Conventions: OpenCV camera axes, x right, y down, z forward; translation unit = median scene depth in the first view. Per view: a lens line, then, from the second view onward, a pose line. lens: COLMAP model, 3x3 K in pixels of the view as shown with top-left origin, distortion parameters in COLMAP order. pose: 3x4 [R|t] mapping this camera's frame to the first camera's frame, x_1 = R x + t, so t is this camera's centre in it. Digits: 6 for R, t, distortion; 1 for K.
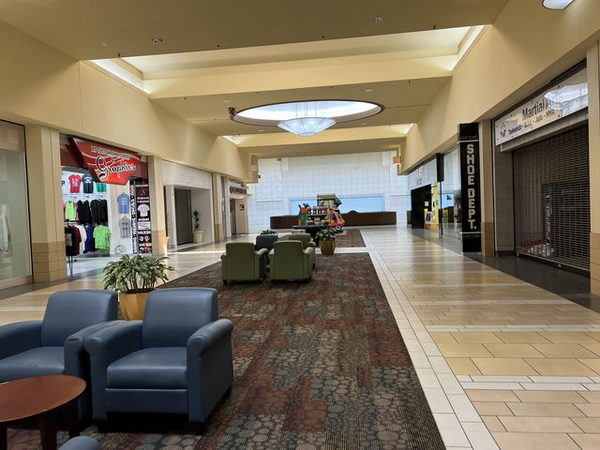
lens RADIAL K [[442.7, 0, 300.0], [0, 442.7, 225.0], [0, 0, 1]] dist [0.003594, -0.002874]
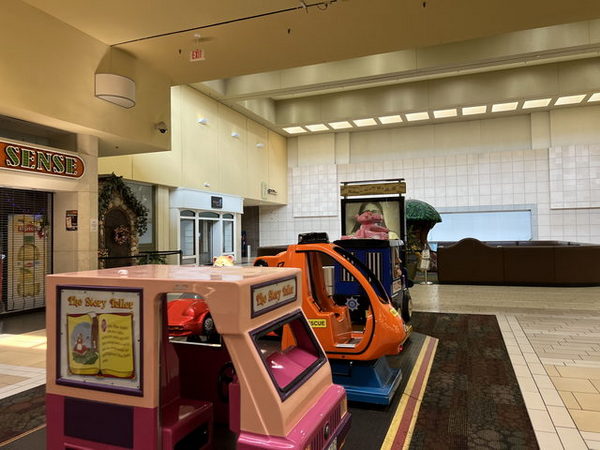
lens RADIAL K [[442.7, 0, 300.0], [0, 442.7, 225.0], [0, 0, 1]] dist [0.003594, -0.002874]
pose [[0.969025, 0.022479, -0.245938, 0.056508], [-0.033763, 0.998557, -0.041760, -0.018585], [0.244644, 0.048770, 0.968386, 0.466849]]
